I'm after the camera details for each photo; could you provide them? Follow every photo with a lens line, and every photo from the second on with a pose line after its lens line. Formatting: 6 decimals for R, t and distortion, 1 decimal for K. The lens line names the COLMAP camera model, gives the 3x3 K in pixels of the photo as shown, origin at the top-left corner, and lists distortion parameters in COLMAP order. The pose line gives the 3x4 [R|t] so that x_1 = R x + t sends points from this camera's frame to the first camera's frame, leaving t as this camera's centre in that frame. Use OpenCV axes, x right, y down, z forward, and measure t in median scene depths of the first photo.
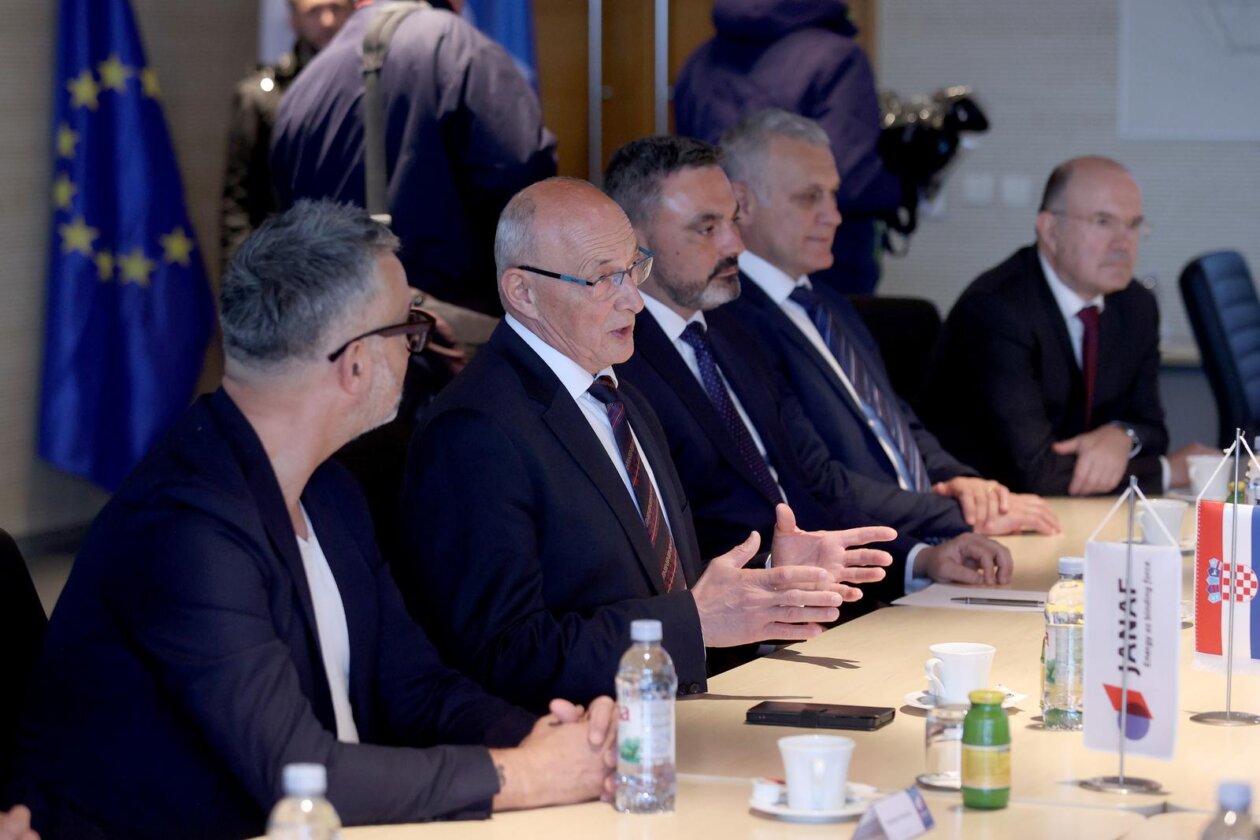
lens RADIAL K [[3657.6, 0, 630.0], [0, 3657.6, 420.0], [0, 0, 1]] dist [-0.533715, 0.000000]
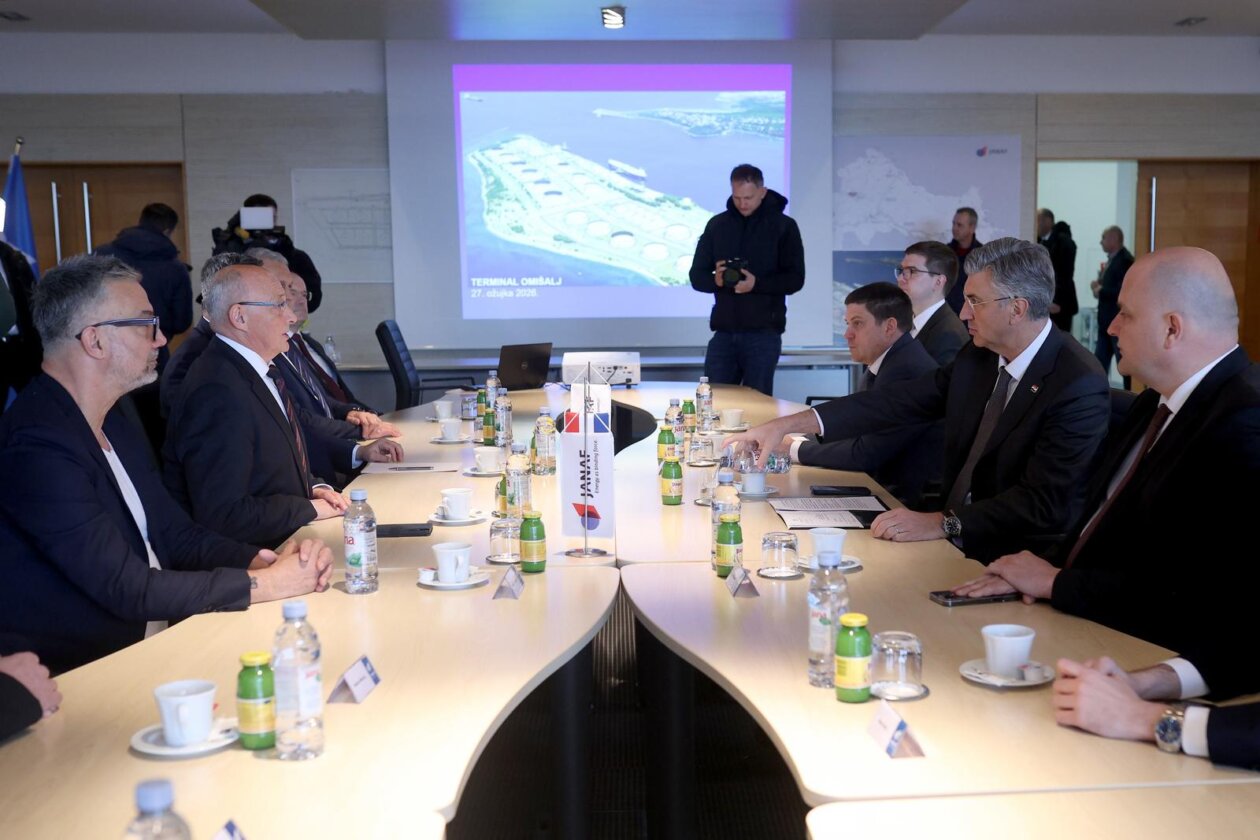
lens RADIAL K [[1383.1, 0, 708.7], [0, 1383.1, 450.8], [0, 0, 1]] dist [-0.072110, 0.000000]
pose [[0.903121, -0.070300, 0.423593, -0.124648], [0.051857, 0.997143, 0.054926, 0.005876], [-0.426244, -0.027638, 0.904186, 0.278730]]
